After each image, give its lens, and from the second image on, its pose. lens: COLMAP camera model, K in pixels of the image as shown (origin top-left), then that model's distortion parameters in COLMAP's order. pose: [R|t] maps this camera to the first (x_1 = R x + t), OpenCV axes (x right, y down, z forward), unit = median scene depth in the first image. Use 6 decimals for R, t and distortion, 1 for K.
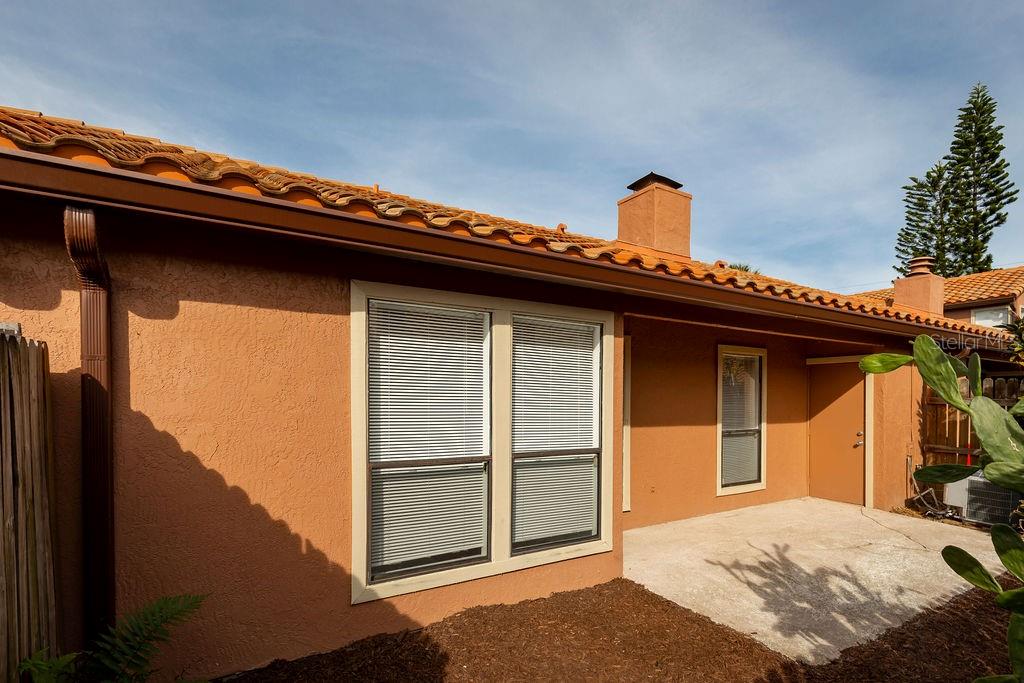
lens RADIAL K [[478.1, 0, 526.5], [0, 478.1, 402.4], [0, 0, 1]] dist [0.010085, -0.004380]
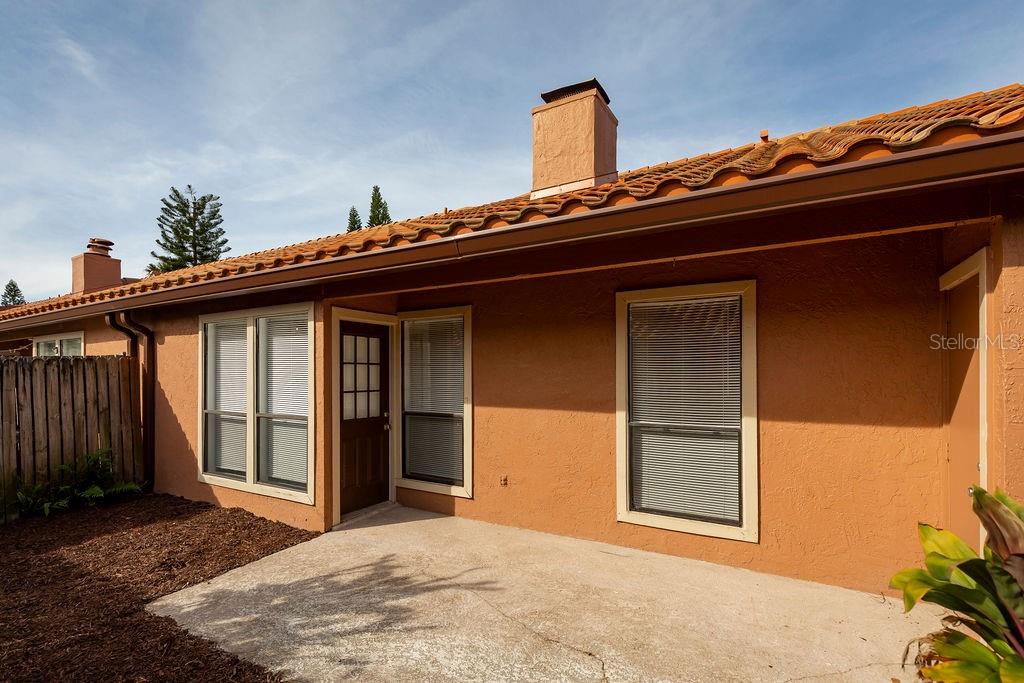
lens RADIAL K [[478.1, 0, 502.4], [0, 478.1, 376.6], [0, 0, 1]] dist [0.010085, -0.004380]
pose [[0.472866, -0.006243, -0.881112, 1.249496], [-0.005494, 0.999935, -0.010034, 0.004520], [0.881117, 0.009585, 0.472801, 0.746010]]
